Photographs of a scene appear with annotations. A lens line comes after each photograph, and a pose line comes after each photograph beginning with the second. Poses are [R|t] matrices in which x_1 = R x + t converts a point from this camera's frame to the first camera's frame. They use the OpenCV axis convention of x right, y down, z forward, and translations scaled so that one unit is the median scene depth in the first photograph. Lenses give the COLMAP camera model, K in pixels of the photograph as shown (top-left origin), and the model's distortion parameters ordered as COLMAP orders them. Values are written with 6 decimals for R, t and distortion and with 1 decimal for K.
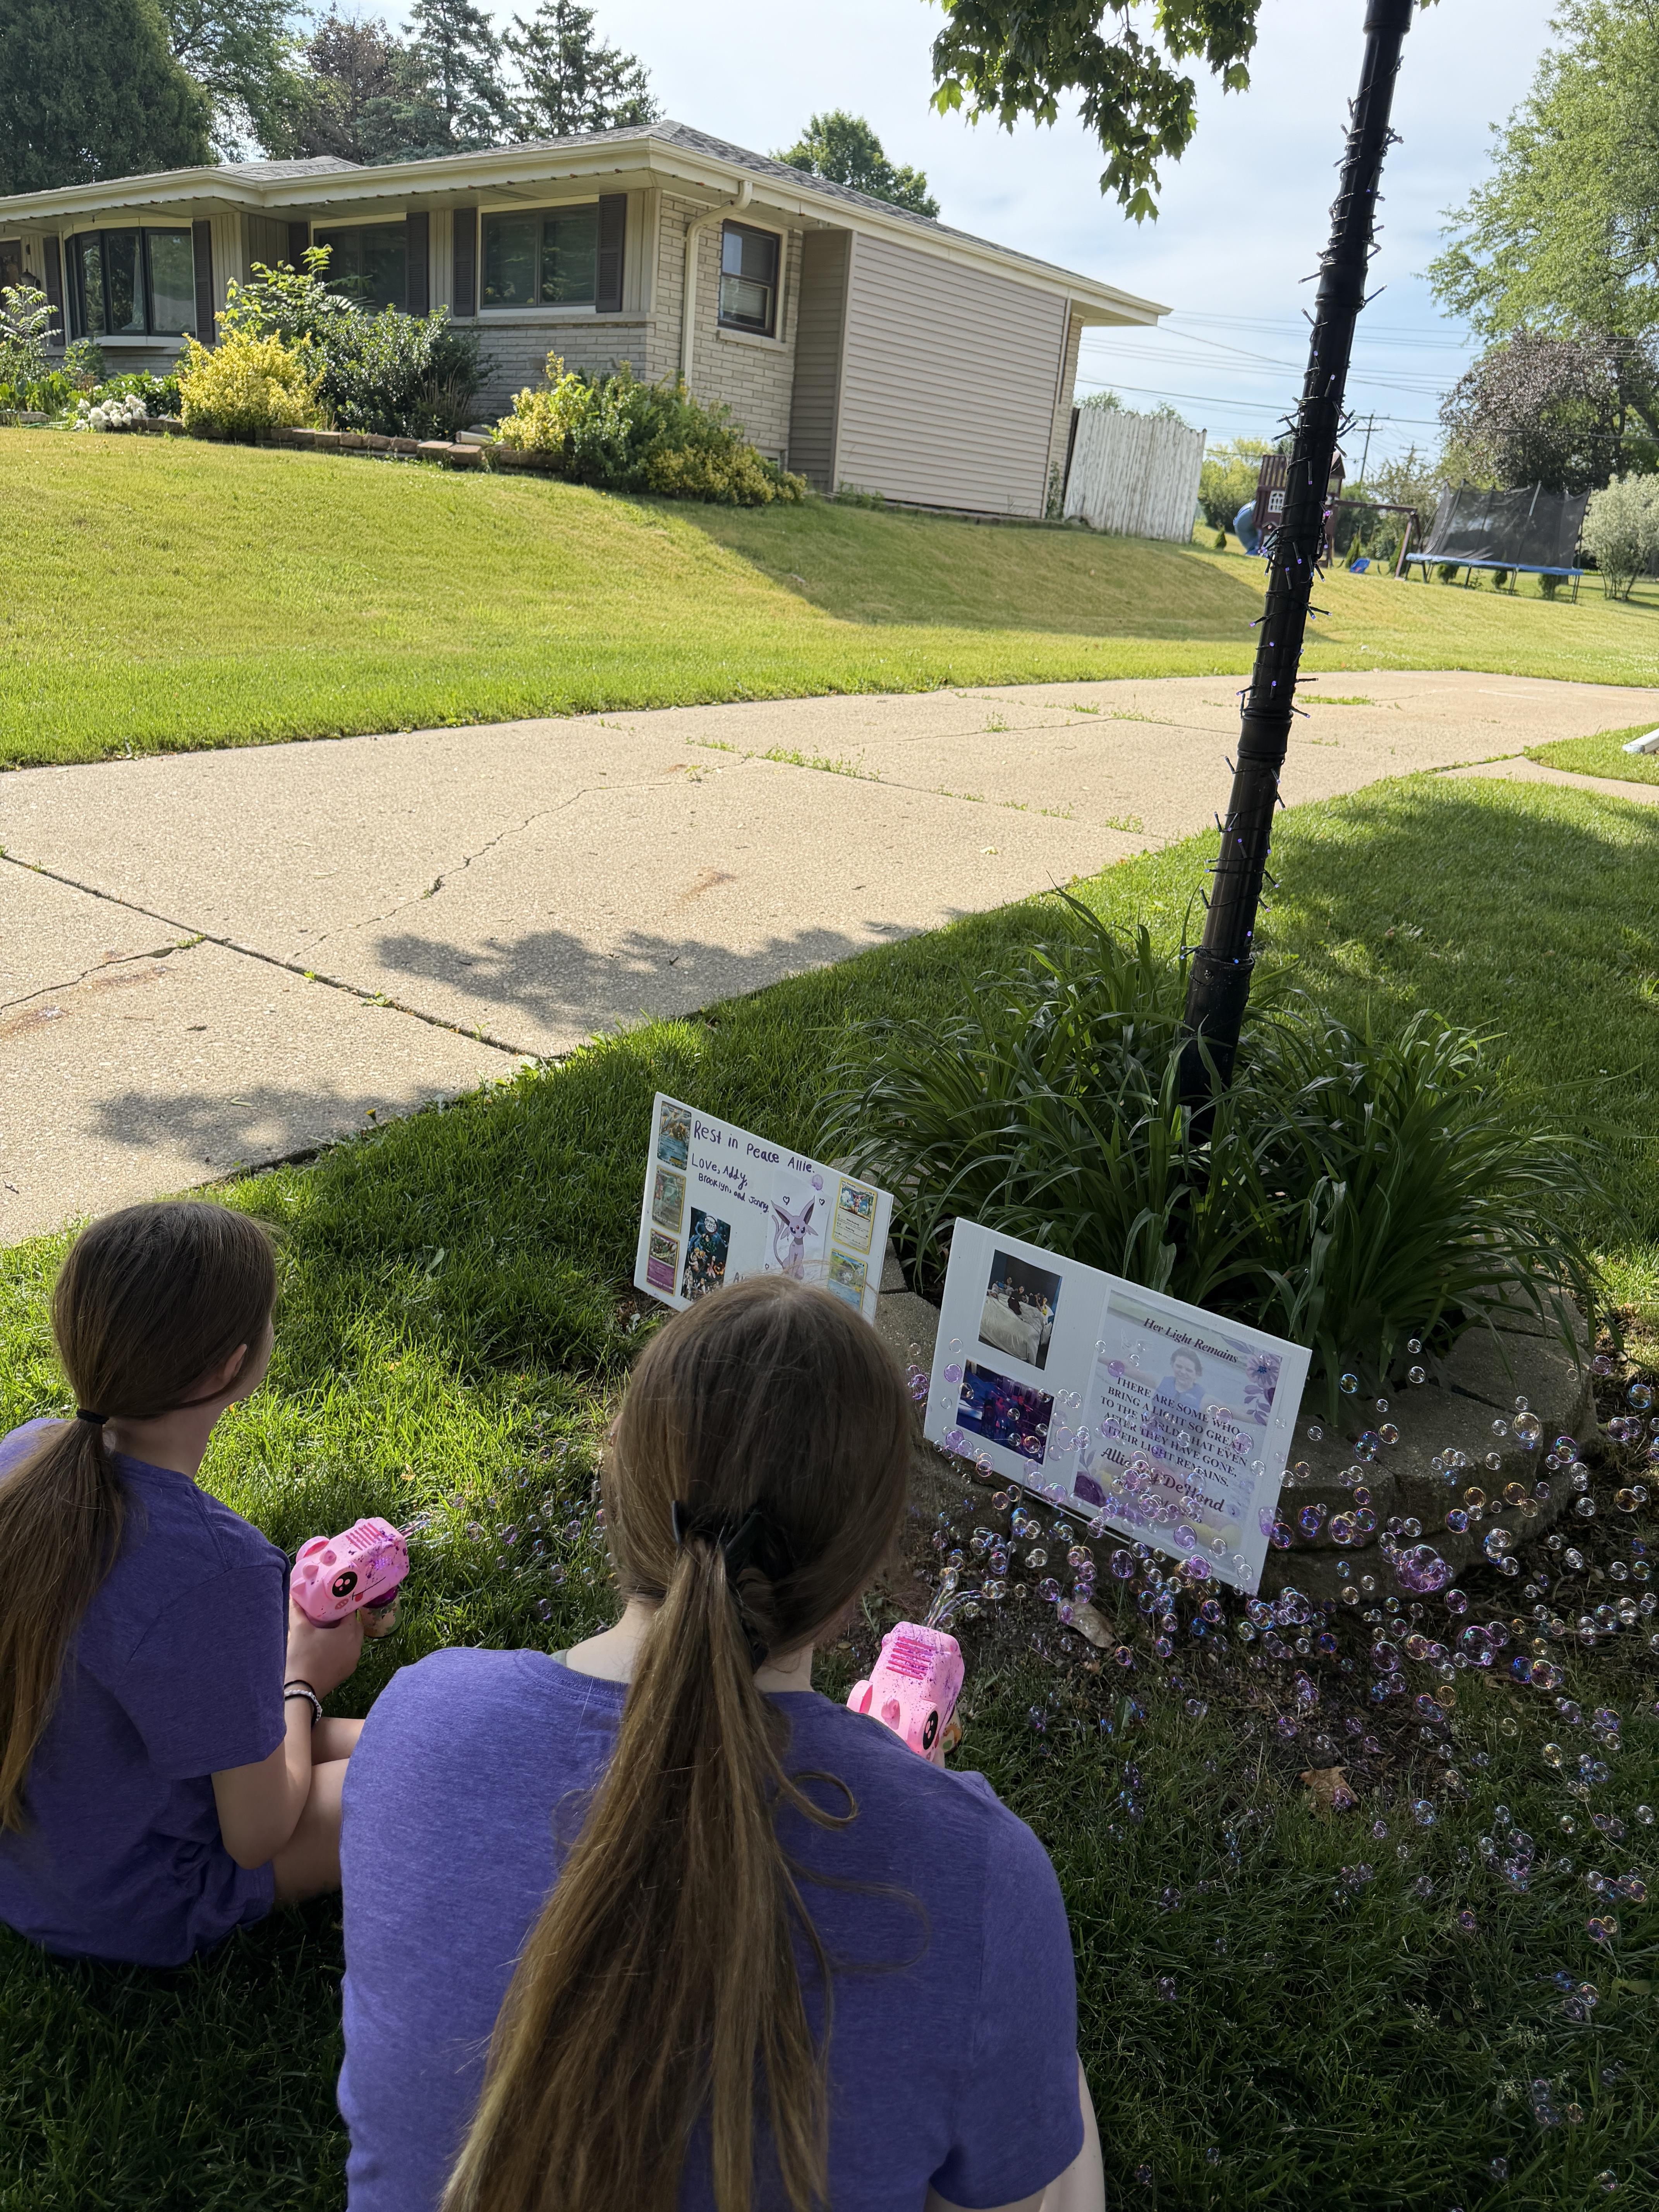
lens RADIAL K [[1571.1, 0, 824.0], [0, 1571.1, 1106.9], [0, 0, 1]] dist [-0.000908, 0.000771]
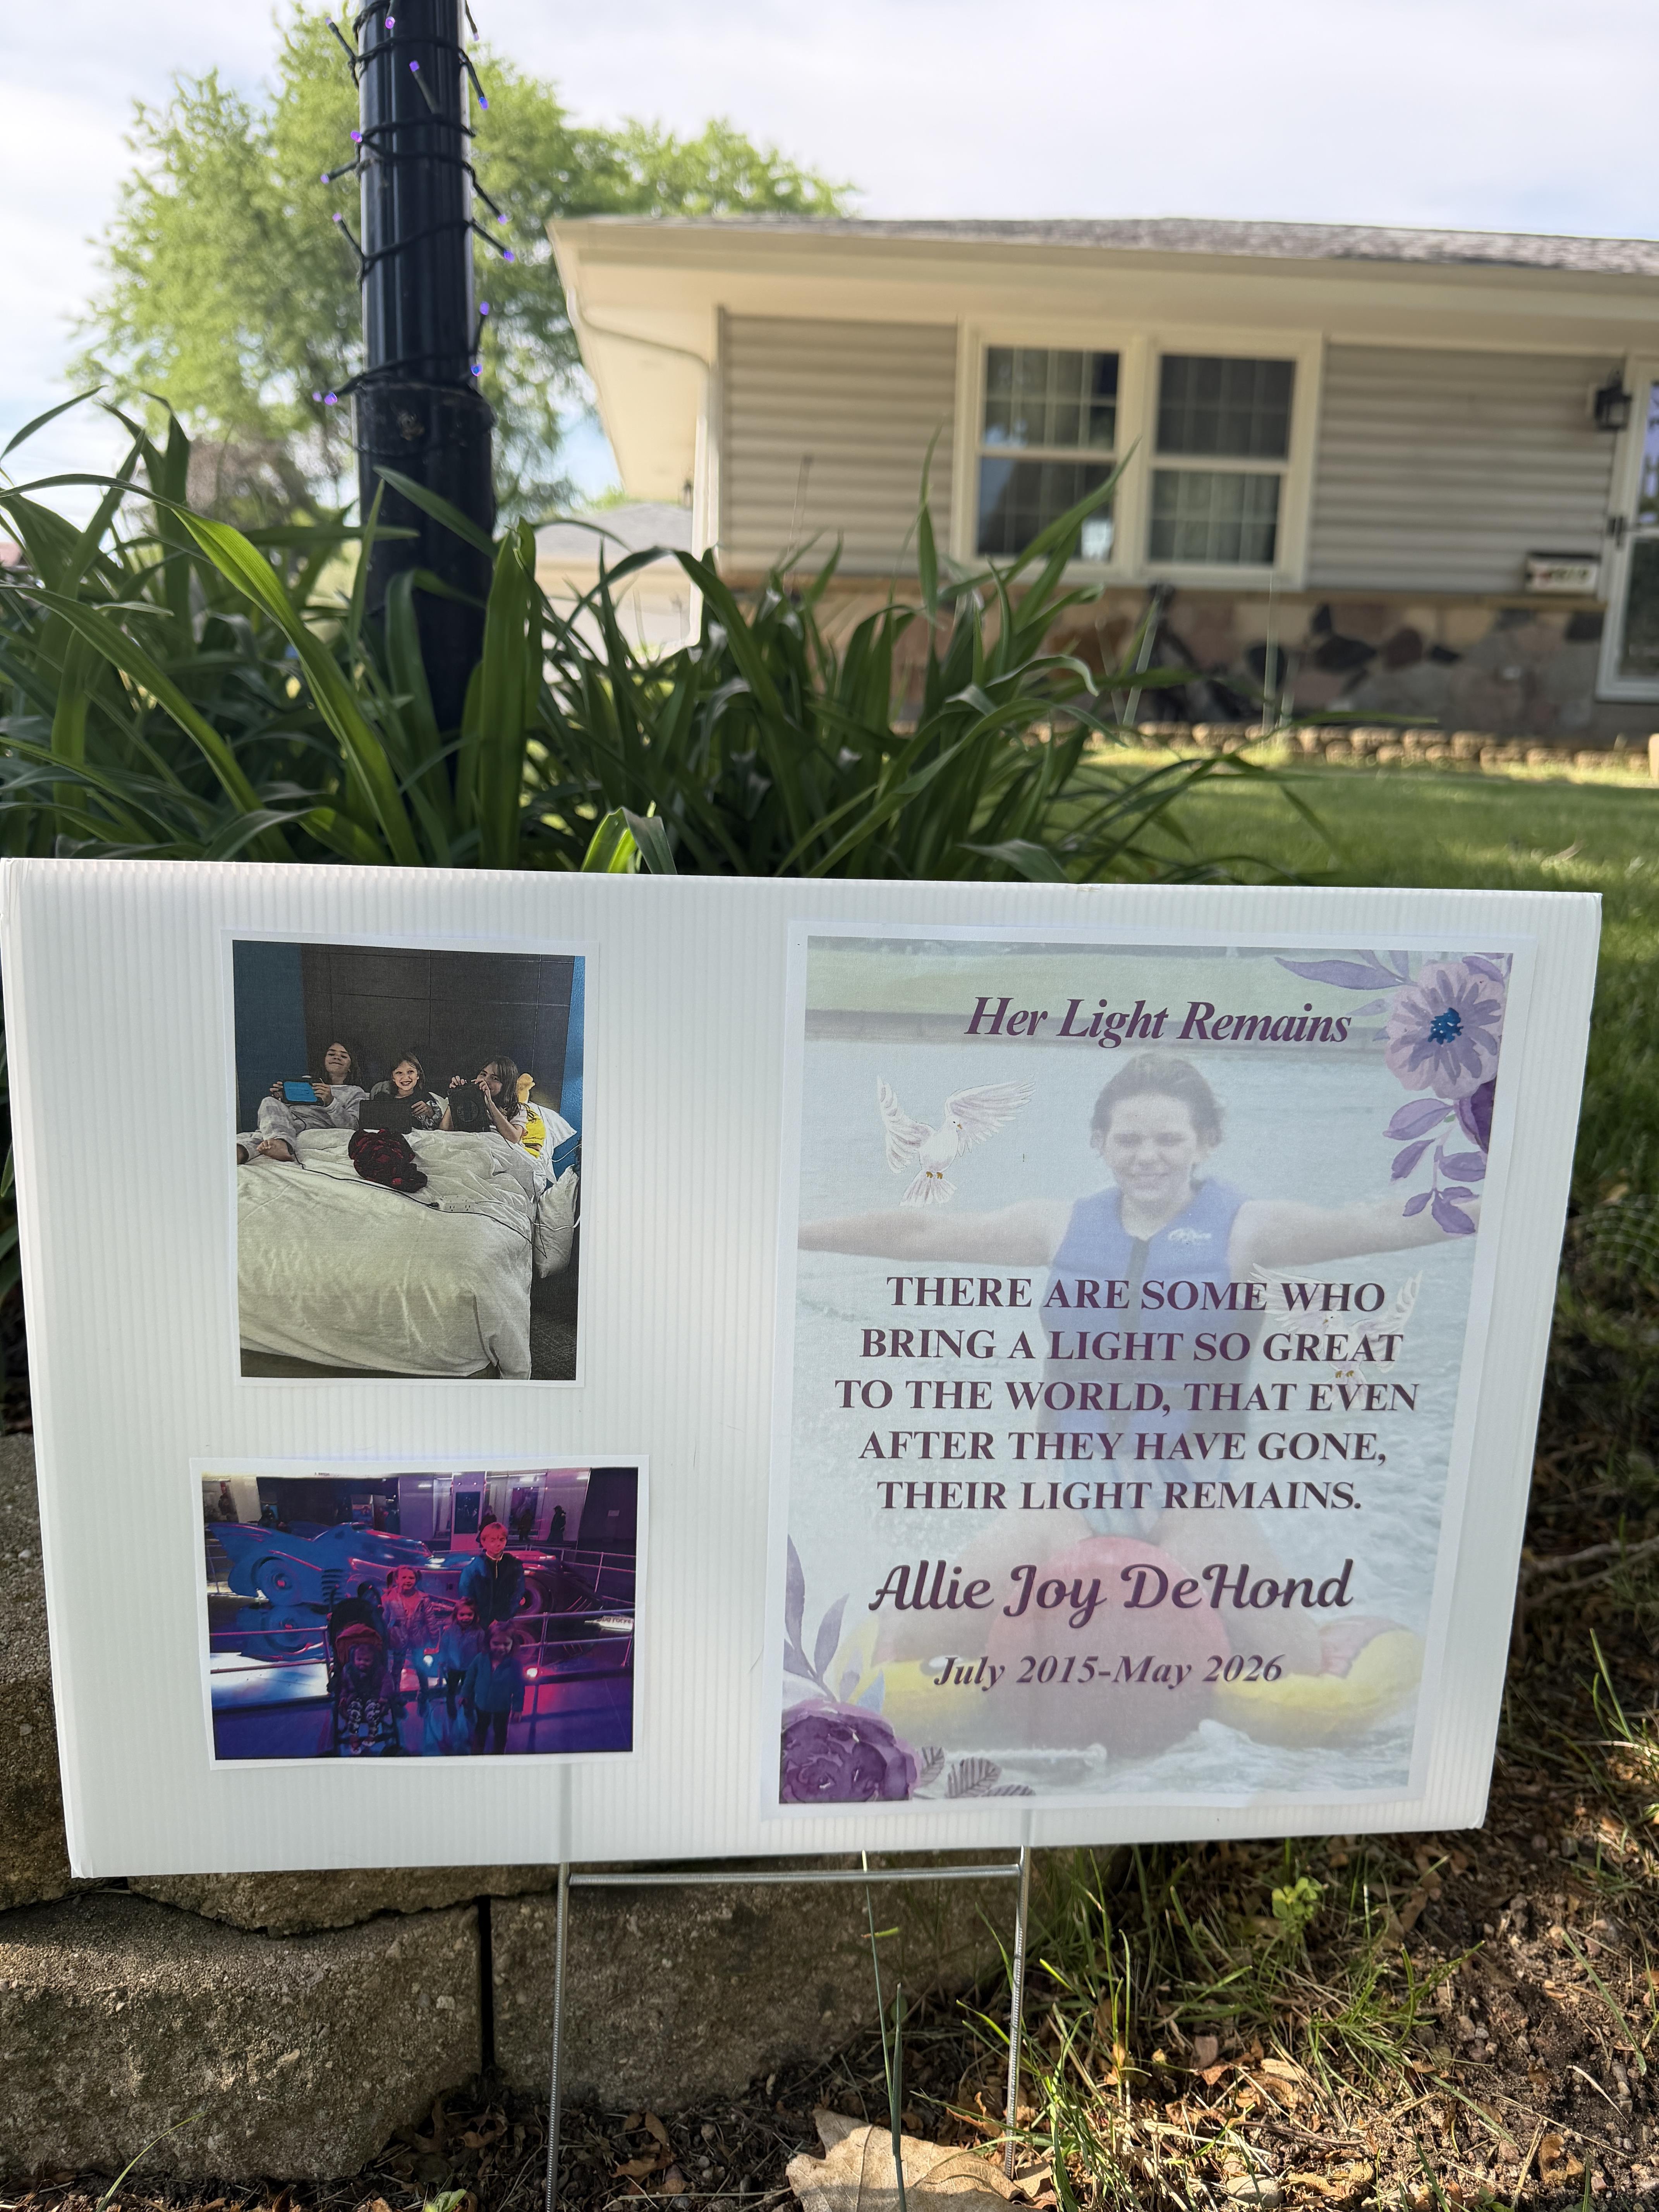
lens RADIAL K [[1571.1, 0, 823.2], [0, 1571.1, 1102.7], [0, 0, 1]] dist [-0.000908, 0.000771]
pose [[0.721862, -0.199119, 0.662772, 0.013464], [0.265794, 0.964030, 0.000136, 0.135916], [-0.638959, 0.176062, 0.748821, 0.779724]]
